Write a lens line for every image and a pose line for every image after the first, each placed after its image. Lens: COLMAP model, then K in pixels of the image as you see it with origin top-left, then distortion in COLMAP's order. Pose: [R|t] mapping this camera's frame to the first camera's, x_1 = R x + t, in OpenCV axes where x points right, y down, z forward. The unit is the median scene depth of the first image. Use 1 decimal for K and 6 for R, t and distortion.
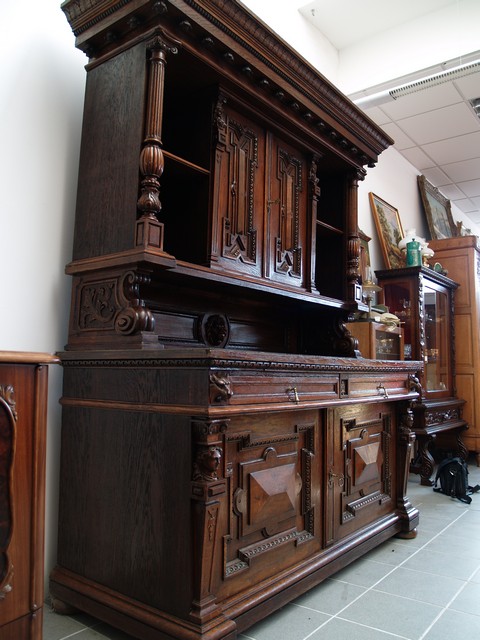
lens RADIAL K [[517.5, 0, 240.0], [0, 517.5, 320.0], [0, 0, 1]] dist [-0.125715, 0.083372]
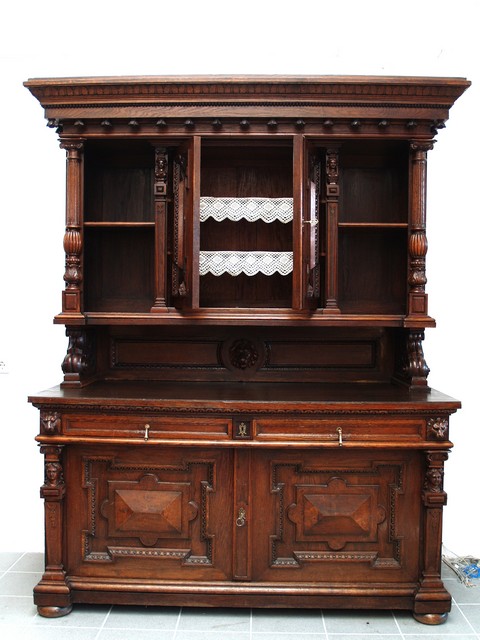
lens RADIAL K [[729.2, 0, 240.0], [0, 729.2, 320.0], [0, 0, 1]] dist [-0.113782, 0.030055]
pose [[0.594908, 0.004225, -0.803783, 1.521655], [0.078616, 0.994886, 0.063417, -0.190450], [0.799940, -0.100918, 0.591533, 0.223669]]
